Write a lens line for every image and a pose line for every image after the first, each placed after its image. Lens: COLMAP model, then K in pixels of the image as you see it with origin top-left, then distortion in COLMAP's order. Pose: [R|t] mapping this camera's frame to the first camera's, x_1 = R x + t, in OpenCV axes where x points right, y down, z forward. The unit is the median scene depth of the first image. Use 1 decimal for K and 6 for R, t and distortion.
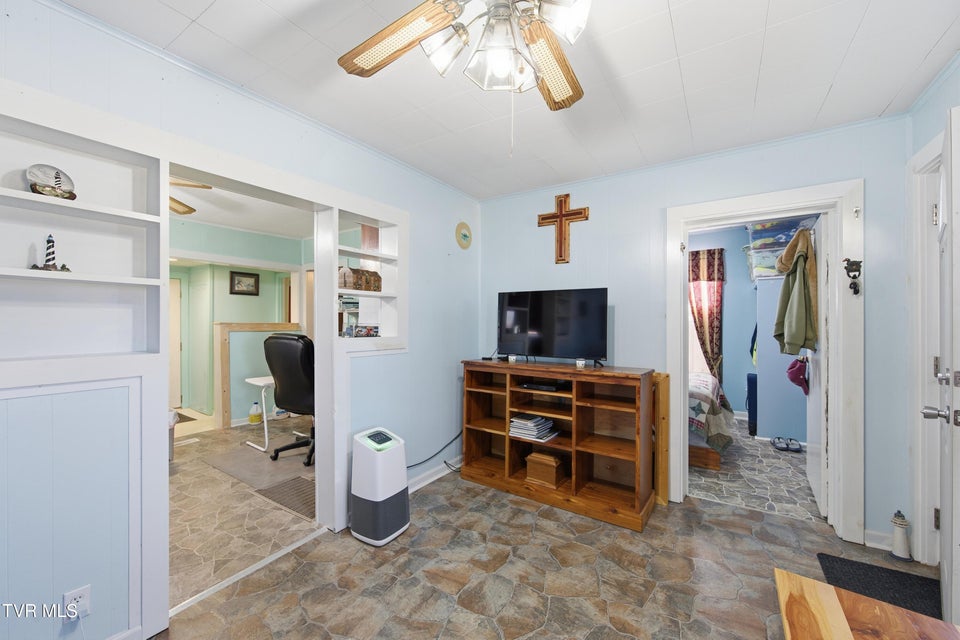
lens RADIAL K [[378.8, 0, 477.8], [0, 378.8, 316.4], [0, 0, 1]] dist [-0.001723, 0.000596]
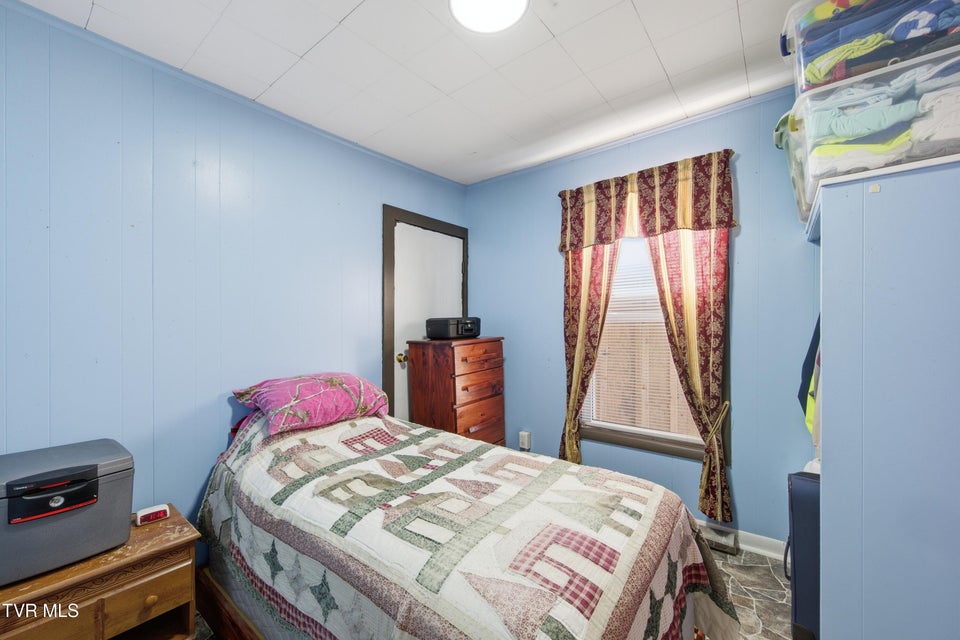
lens RADIAL K [[378.8, 0, 477.3], [0, 378.8, 319.8], [0, 0, 1]] dist [-0.001723, 0.000596]
pose [[0.996023, -0.001794, -0.089083, 0.398521], [0.001849, 0.999998, 0.000536, 0.009437], [0.089082, -0.000699, 0.996024, 0.546829]]
